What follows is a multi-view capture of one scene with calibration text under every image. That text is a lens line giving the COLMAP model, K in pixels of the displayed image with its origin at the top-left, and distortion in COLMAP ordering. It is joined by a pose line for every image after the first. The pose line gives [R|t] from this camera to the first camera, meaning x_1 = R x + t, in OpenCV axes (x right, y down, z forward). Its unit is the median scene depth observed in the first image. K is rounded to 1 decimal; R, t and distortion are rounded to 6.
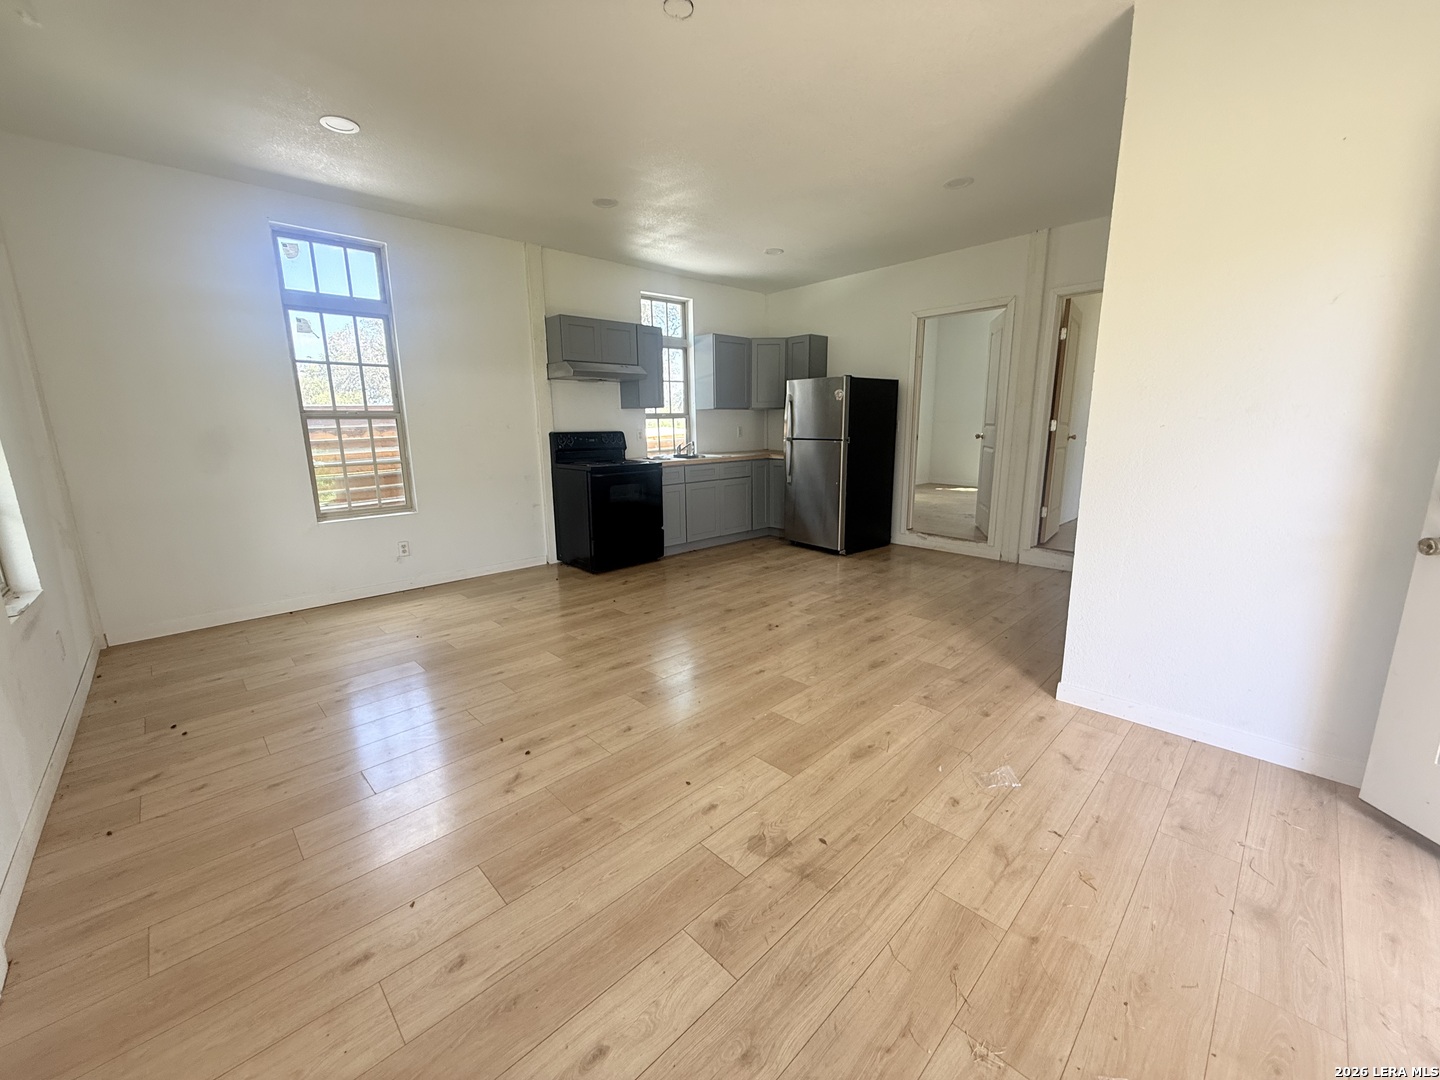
lens RADIAL K [[574.6, 0, 721.5], [0, 574.6, 540.6], [0, 0, 1]] dist [0.002513, -0.000348]
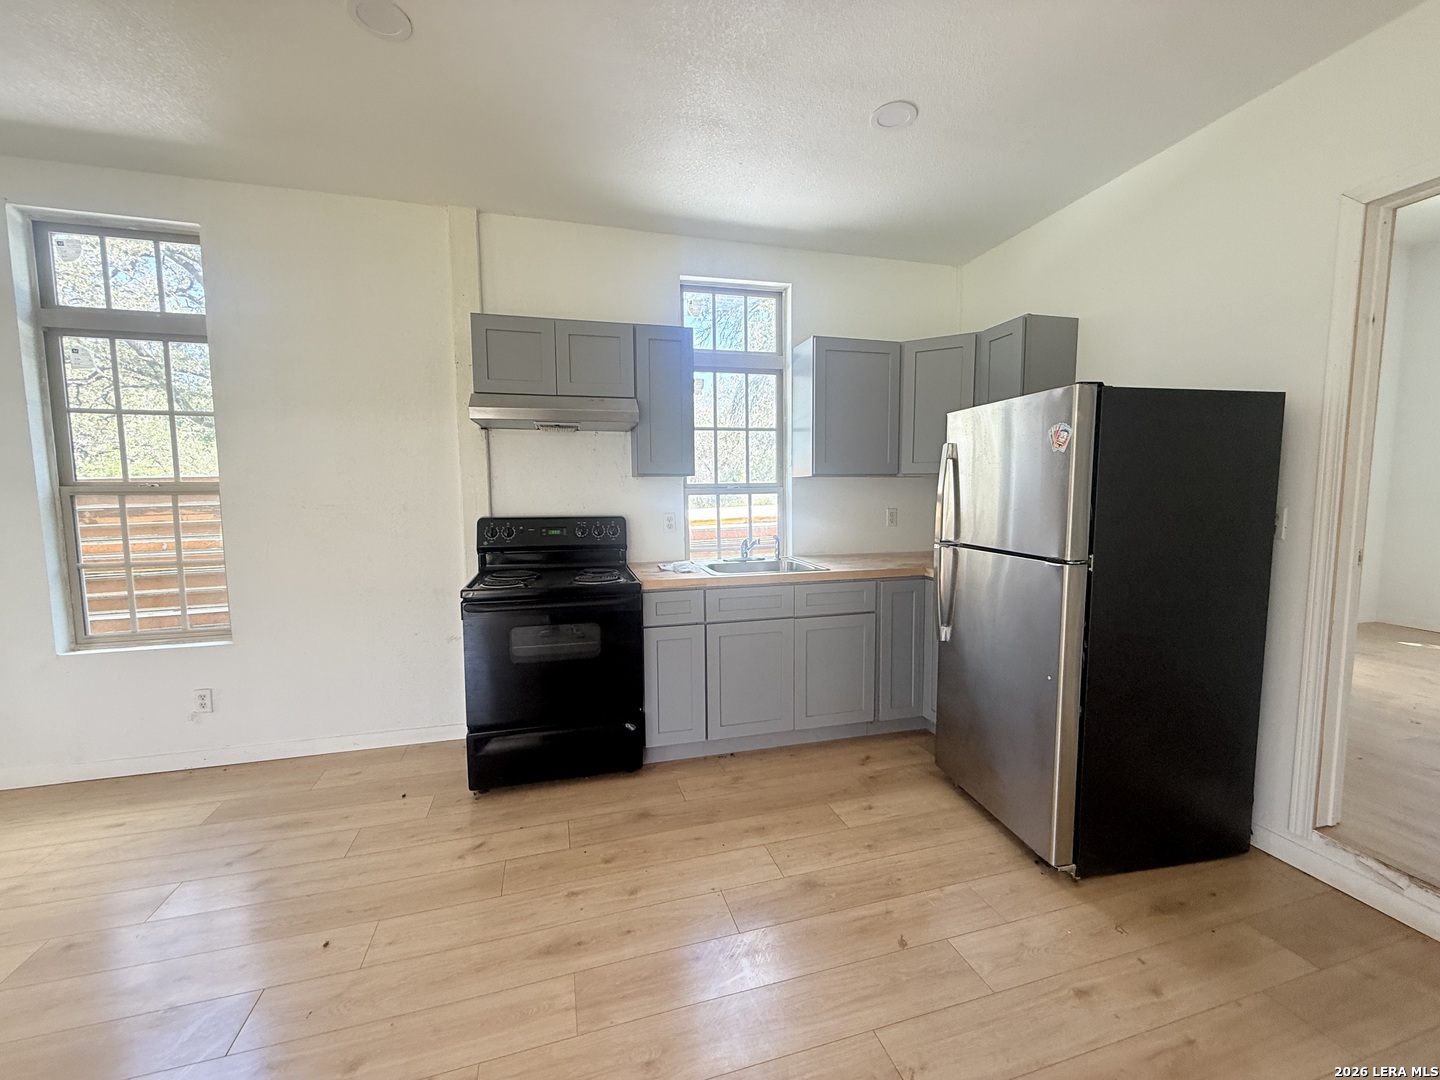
lens RADIAL K [[574.6, 0, 719.7], [0, 574.6, 539.3], [0, 0, 1]] dist [0.002513, -0.000348]
pose [[0.880076, 0.048606, -0.472338, 0.182063], [-0.101752, 0.990944, -0.087615, -0.131485], [0.463802, 0.125169, 0.877052, 0.566433]]
